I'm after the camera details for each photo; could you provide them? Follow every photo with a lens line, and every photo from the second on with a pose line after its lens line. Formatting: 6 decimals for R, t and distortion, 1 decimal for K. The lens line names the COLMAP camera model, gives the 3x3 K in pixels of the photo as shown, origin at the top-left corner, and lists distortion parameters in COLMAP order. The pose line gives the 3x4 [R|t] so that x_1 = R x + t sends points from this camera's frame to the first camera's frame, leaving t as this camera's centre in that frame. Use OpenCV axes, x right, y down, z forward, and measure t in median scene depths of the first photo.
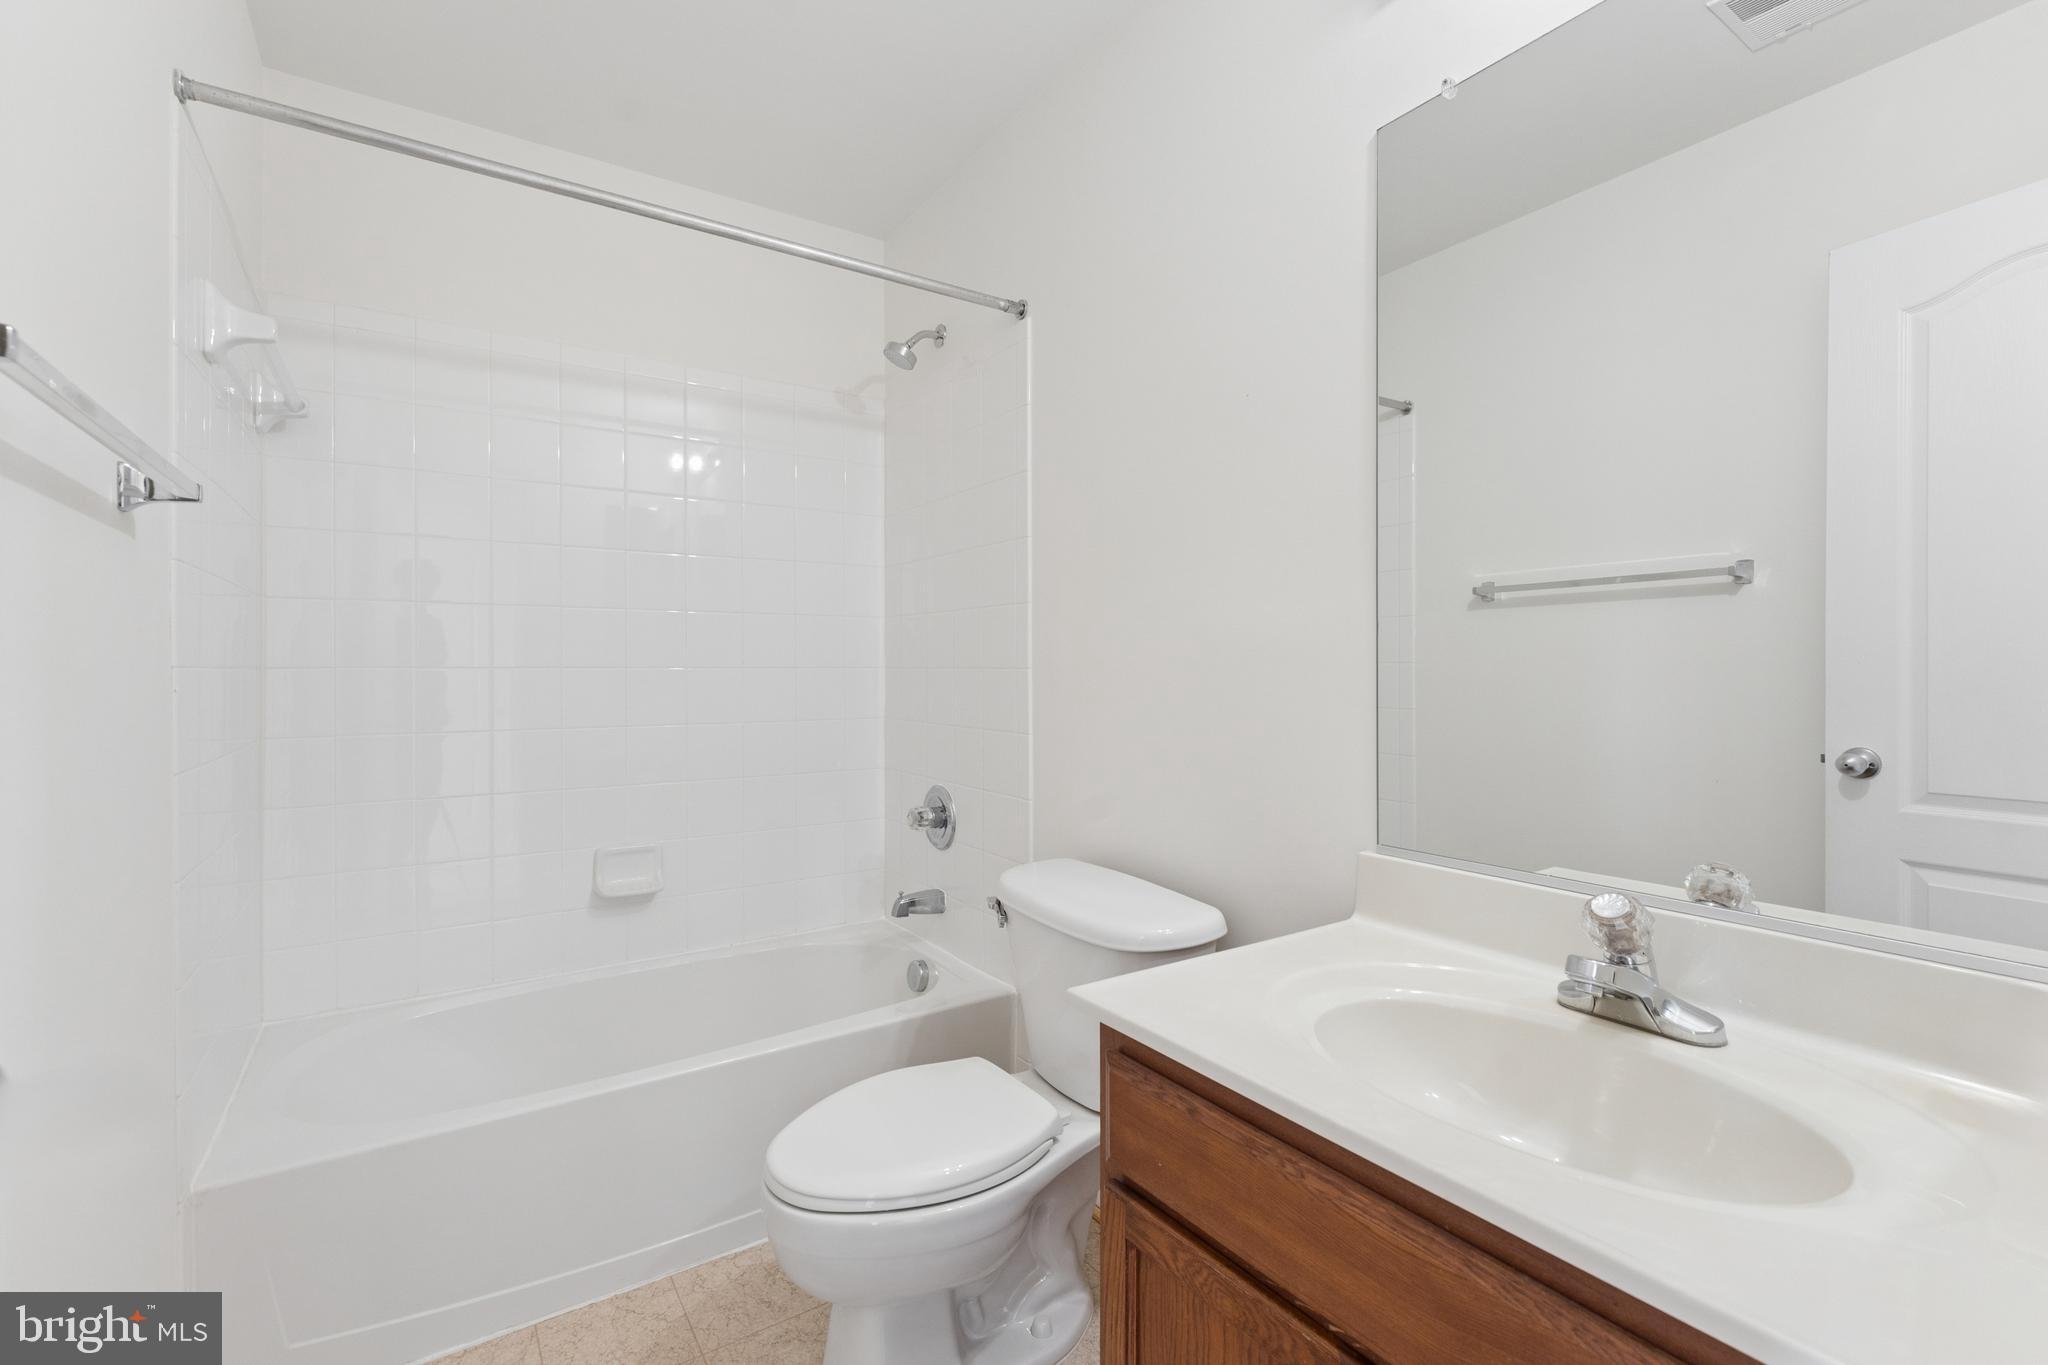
lens RADIAL K [[874.1, 0, 1024.0], [0, 874.1, 682.5], [0, 0, 1]] dist [0.001723, -0.000114]
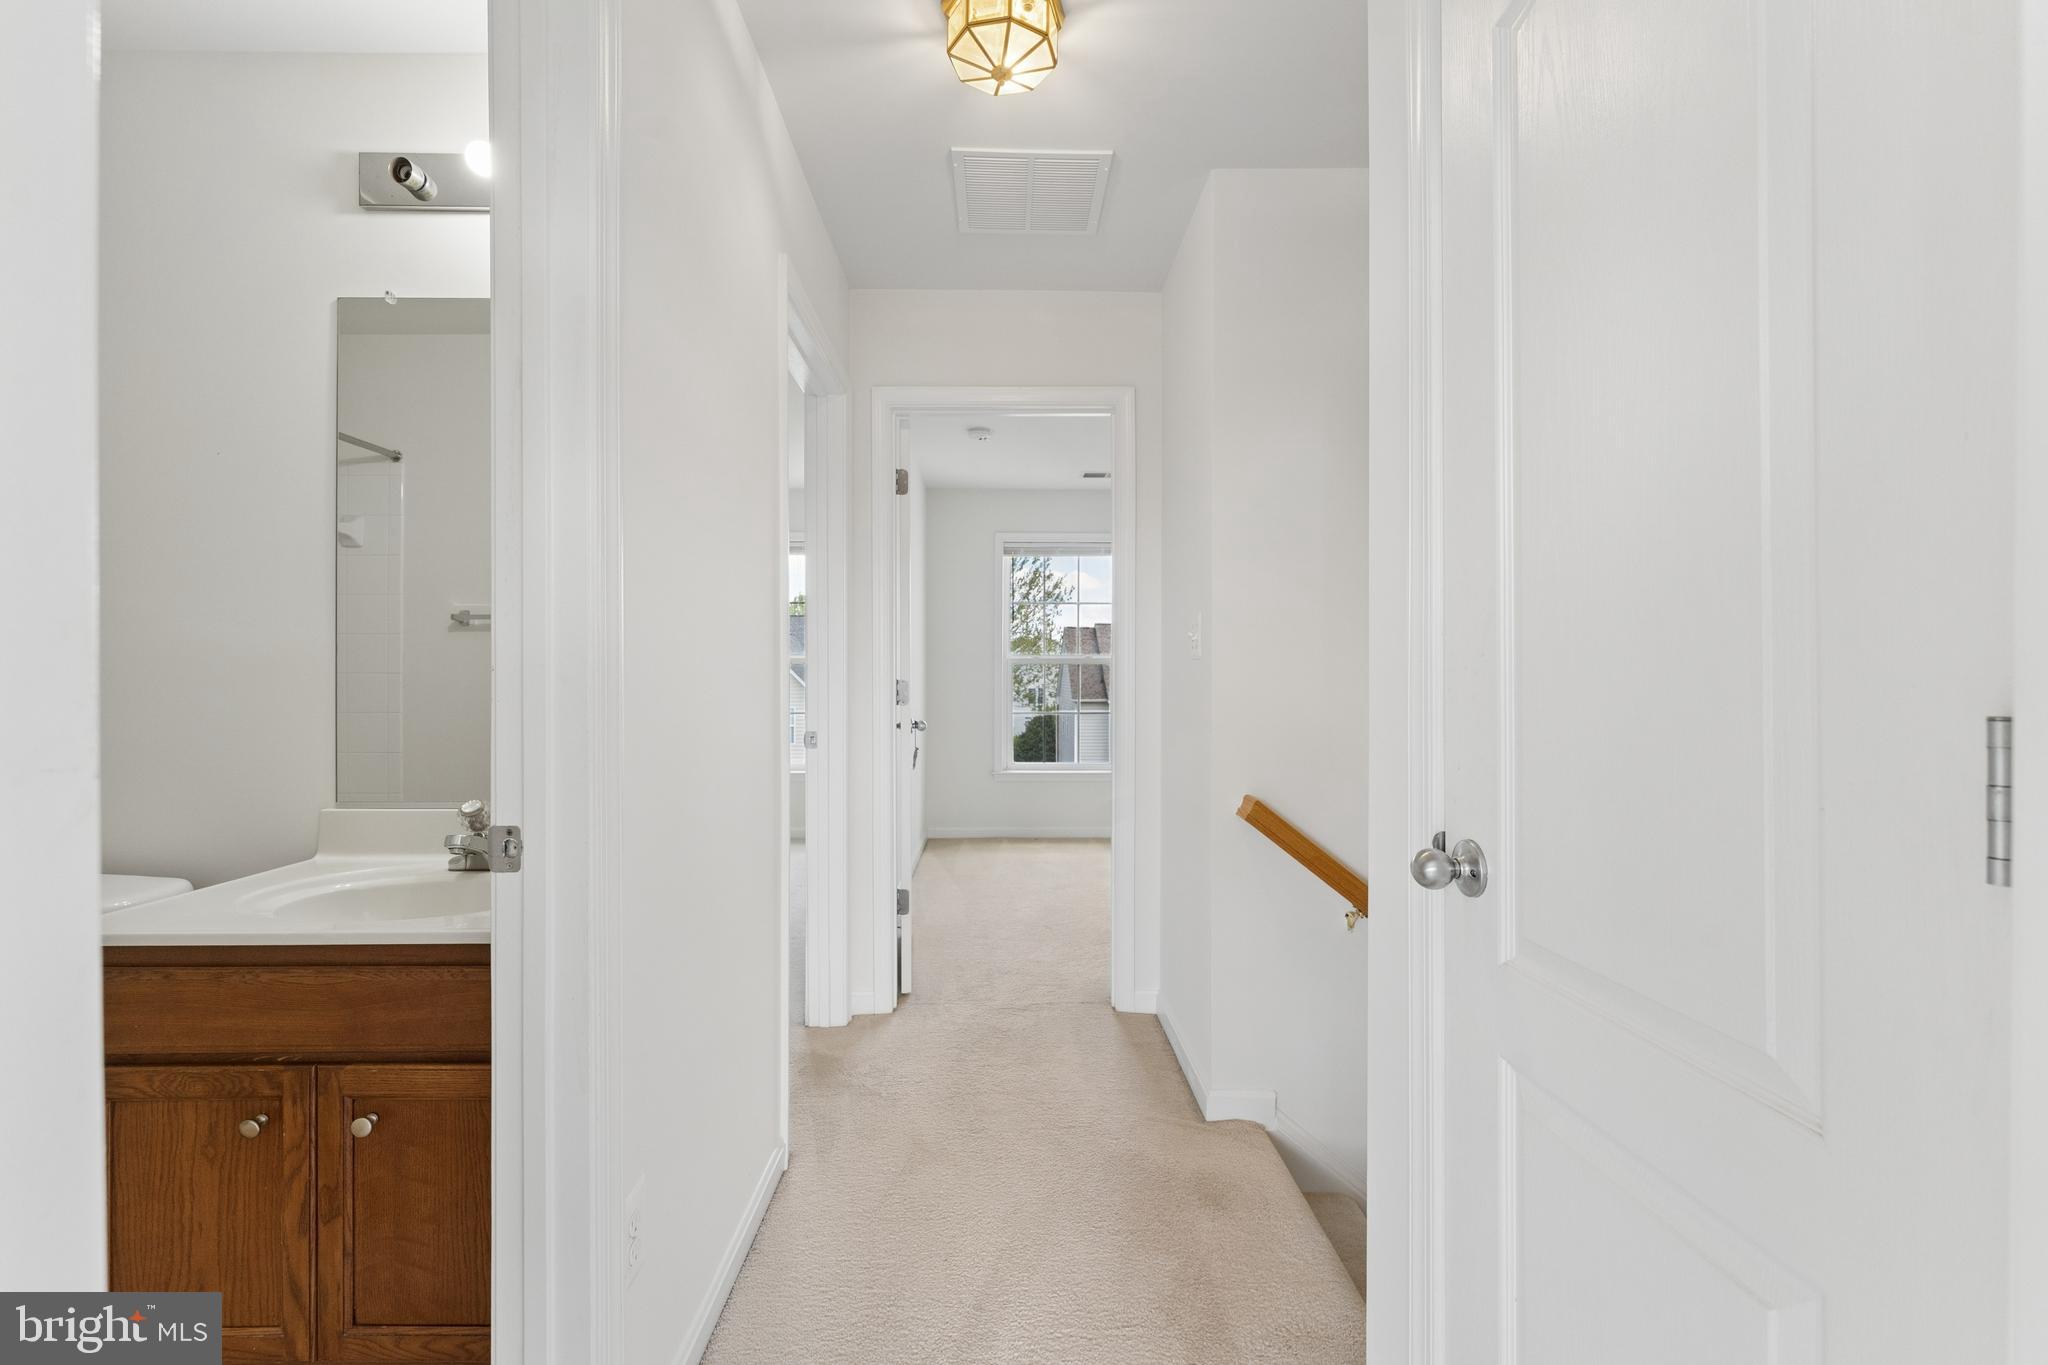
lens RADIAL K [[874.1, 0, 1024.0], [0, 874.1, 682.5], [0, 0, 1]] dist [0.001723, -0.000114]
pose [[0.546721, 0.000757, 0.837315, -0.245355], [0.003250, 0.999990, -0.003026, -0.005680], [-0.837309, 0.004376, 0.546713, -0.985899]]
